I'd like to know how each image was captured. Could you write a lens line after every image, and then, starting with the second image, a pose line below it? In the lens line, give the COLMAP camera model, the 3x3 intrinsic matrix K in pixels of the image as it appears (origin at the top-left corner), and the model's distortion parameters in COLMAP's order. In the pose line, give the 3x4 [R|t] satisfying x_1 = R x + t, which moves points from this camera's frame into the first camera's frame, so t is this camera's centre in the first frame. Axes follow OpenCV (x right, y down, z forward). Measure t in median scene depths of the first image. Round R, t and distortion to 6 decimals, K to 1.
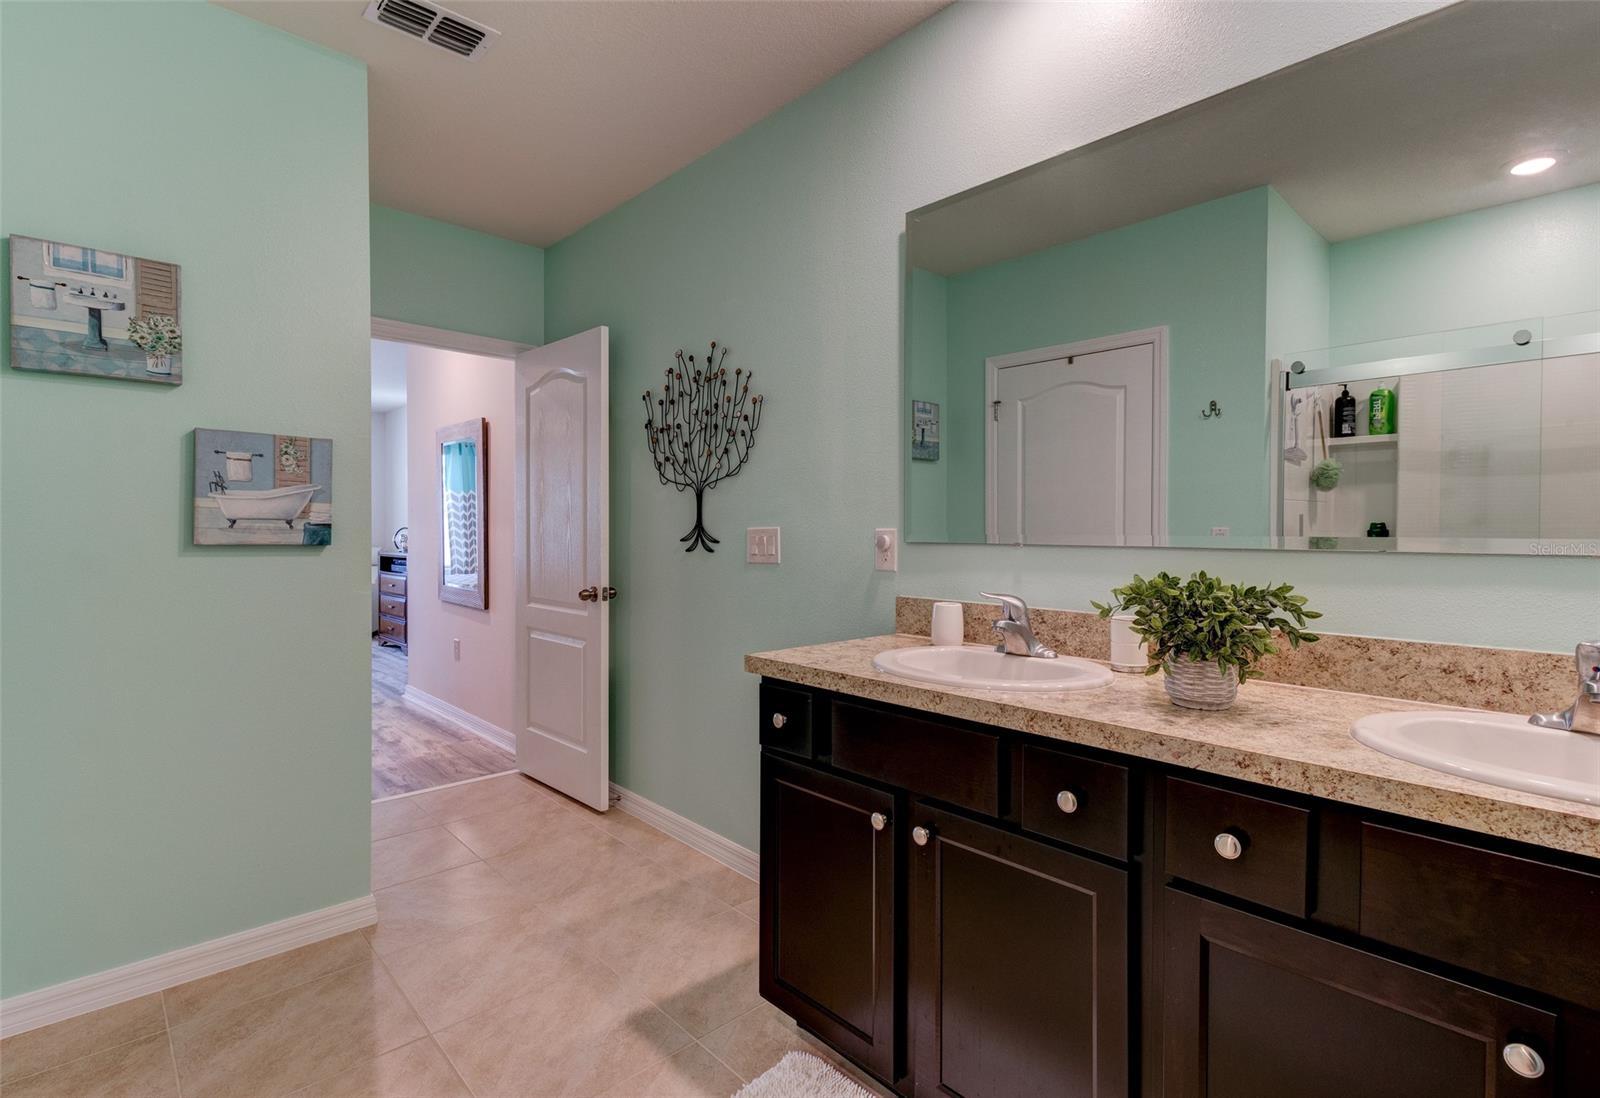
lens RADIAL K [[772.9, 0, 800.0], [0, 772.9, 549.0], [0, 0, 1]] dist [0.031148, 0.000056]
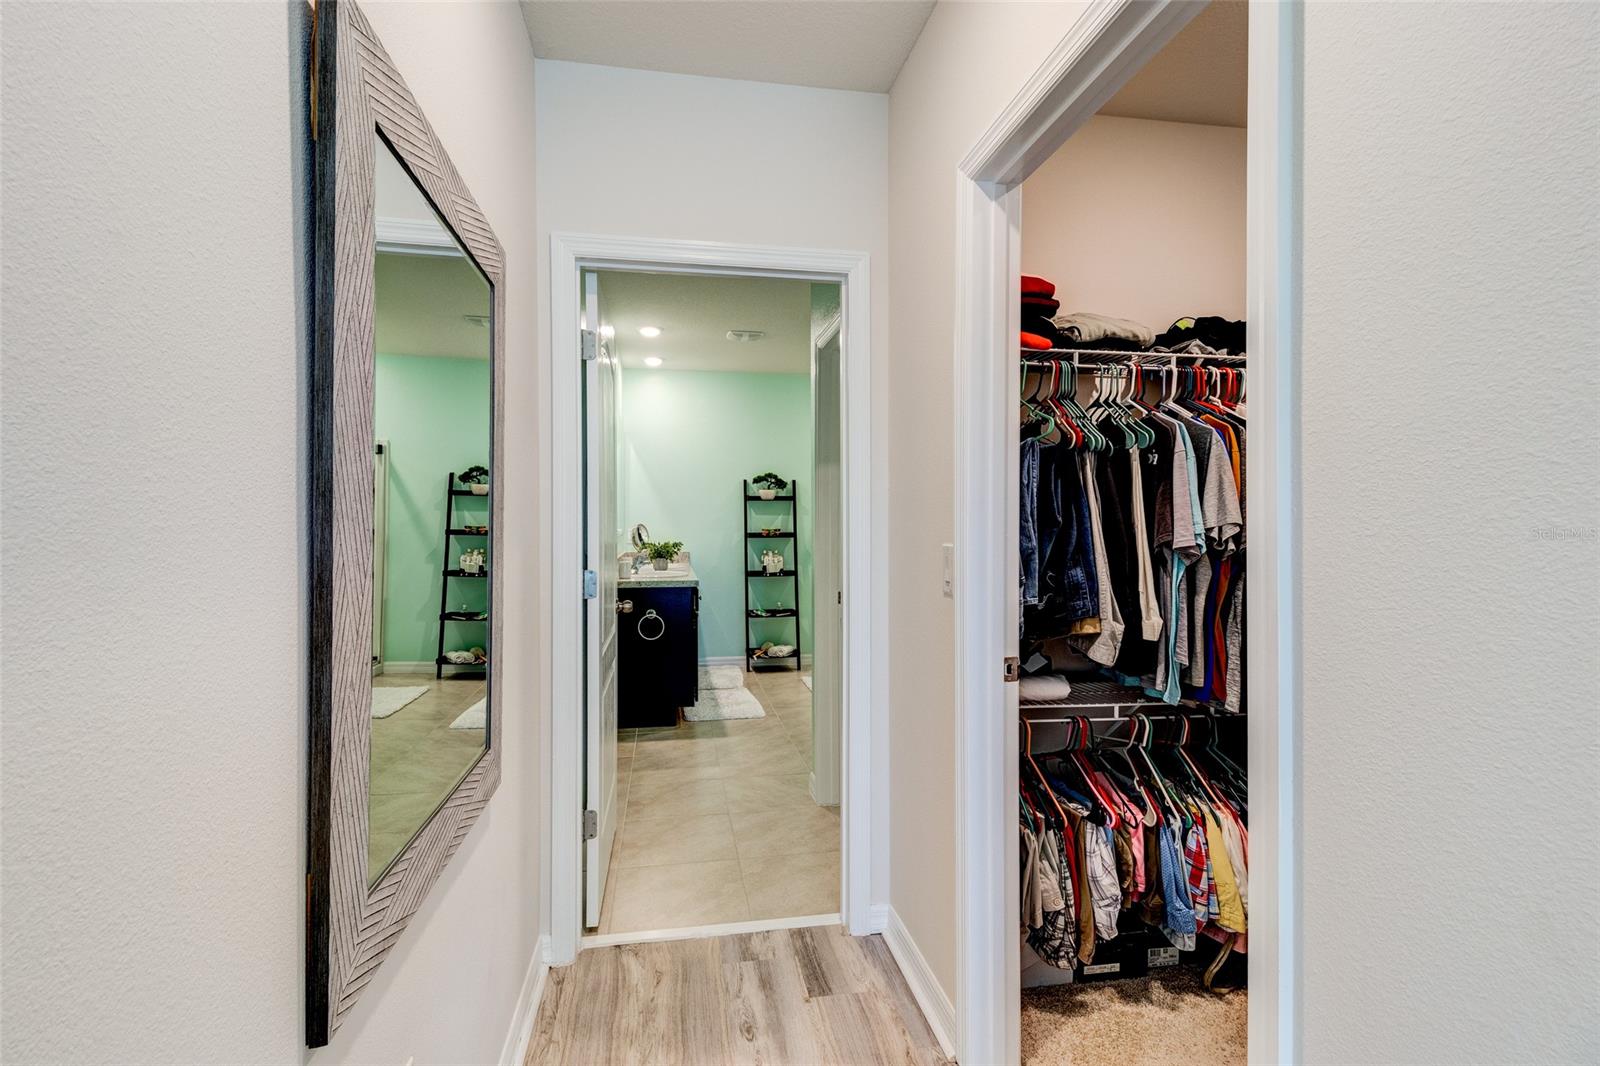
lens RADIAL K [[753.6, 0, 792.7], [0, 753.6, 527.7], [0, 0, 1]] dist [0.005556, -0.010345]
pose [[-0.840247, -0.004108, 0.542188, -1.523526], [0.015479, 0.999382, 0.031560, -0.105719], [-0.541982, 0.034911, -0.839664, 2.604597]]
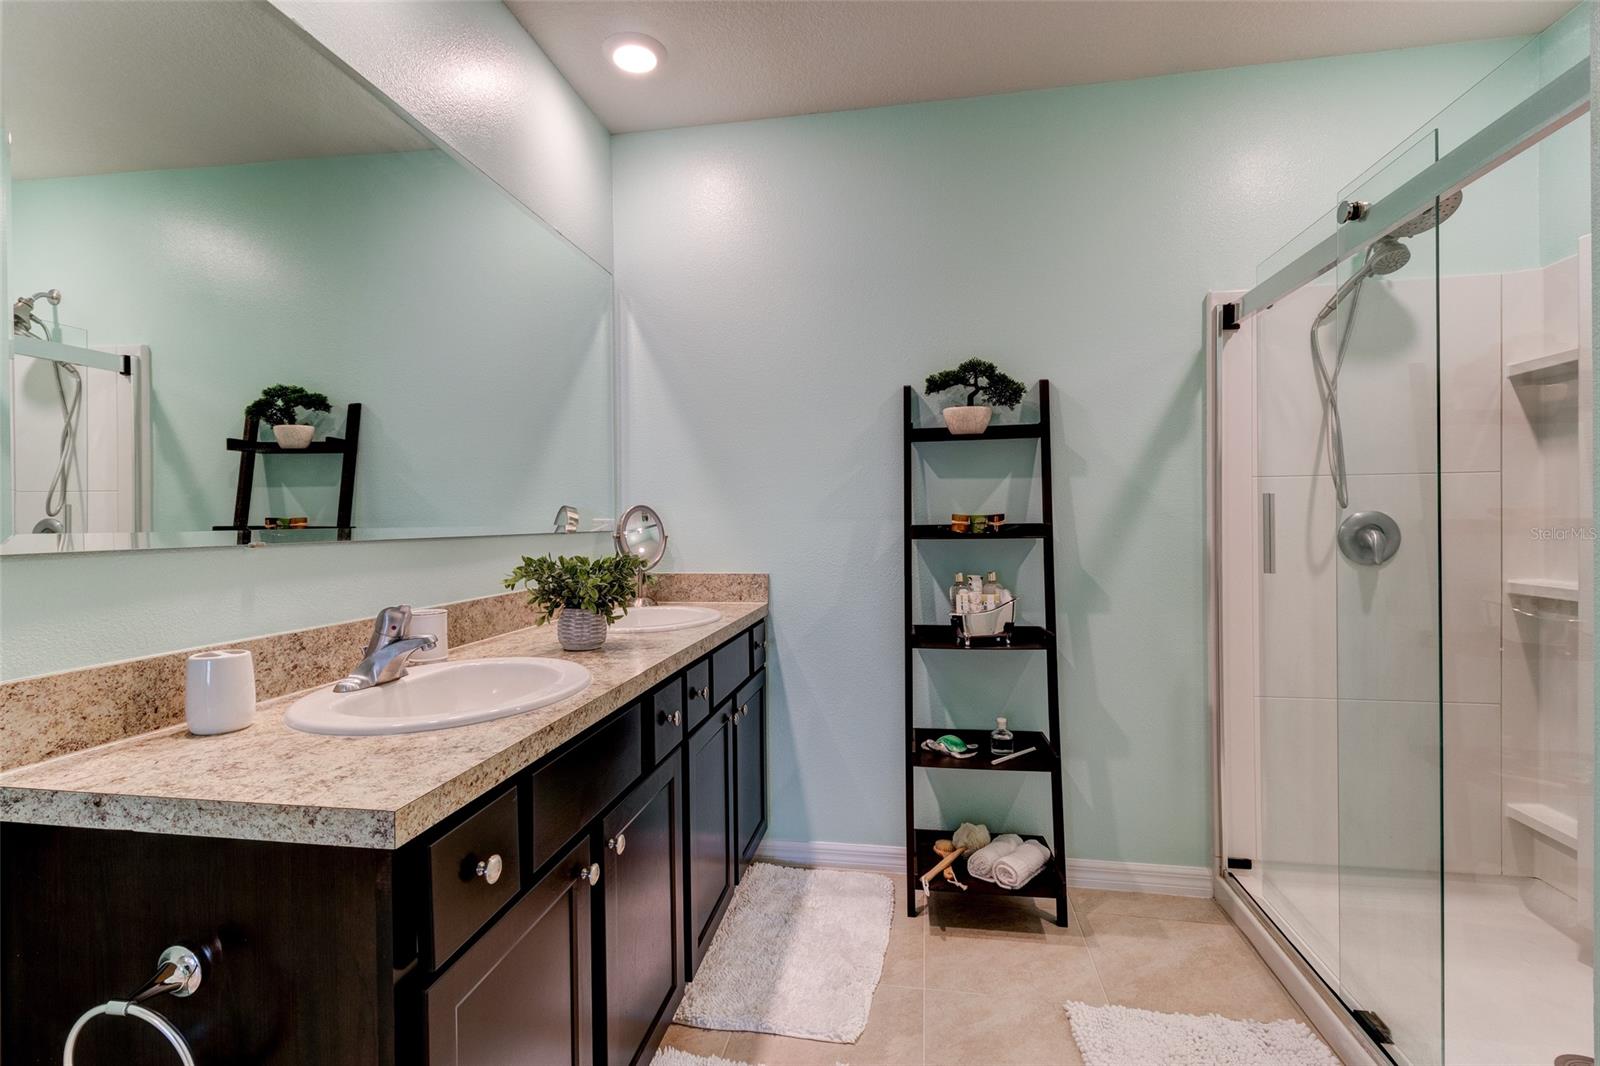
lens RADIAL K [[749.3, 0, 788.1], [0, 749.3, 528.3], [0, 0, 1]] dist [0.021181, -0.012715]
pose [[-0.607055, -0.002757, 0.794655, -0.438114], [0.032559, 0.999068, 0.028339, -0.020366], [-0.793993, 0.043077, -0.606399, 0.875897]]
